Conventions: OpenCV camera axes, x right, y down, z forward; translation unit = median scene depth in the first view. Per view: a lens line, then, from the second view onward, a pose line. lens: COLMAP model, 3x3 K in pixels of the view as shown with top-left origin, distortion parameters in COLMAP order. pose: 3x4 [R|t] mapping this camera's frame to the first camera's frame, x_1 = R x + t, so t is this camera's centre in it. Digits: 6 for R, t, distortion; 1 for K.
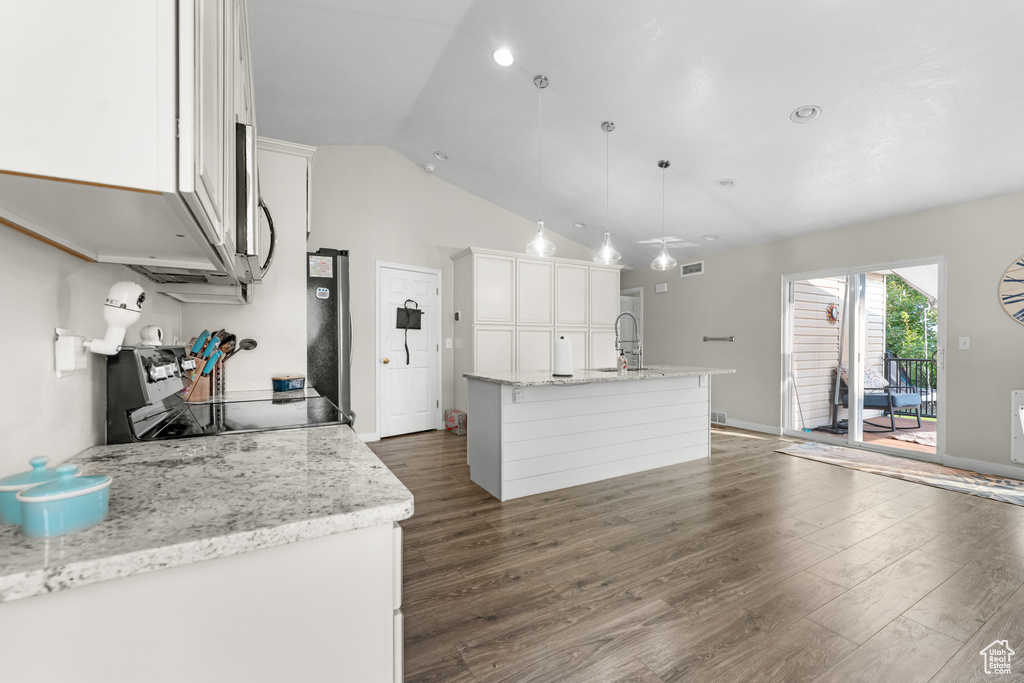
lens RADIAL K [[418.0, 0, 509.8], [0, 418.0, 342.7], [0, 0, 1]] dist [-0.002709, 0.000179]
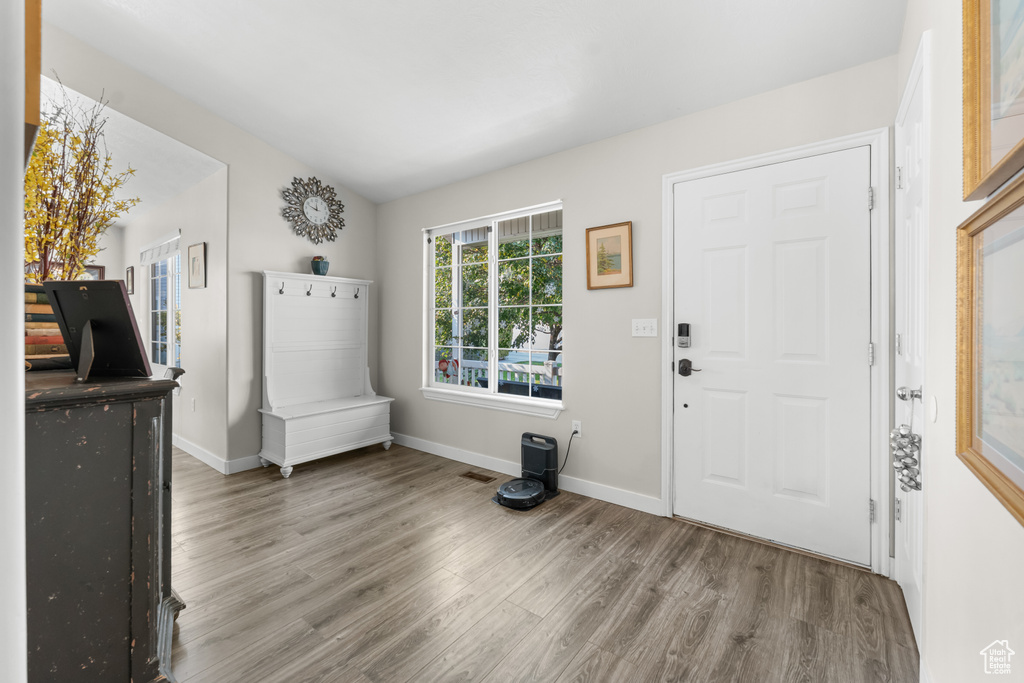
lens RADIAL K [[418.0, 0, 512.7], [0, 418.0, 332.7], [0, 0, 1]] dist [-0.002709, 0.000179]
pose [[-0.923754, -0.000823, -0.382984, 1.068361], [-0.005039, 0.999937, 0.010007, -0.005008], [0.382952, 0.011174, -0.923701, 1.823954]]
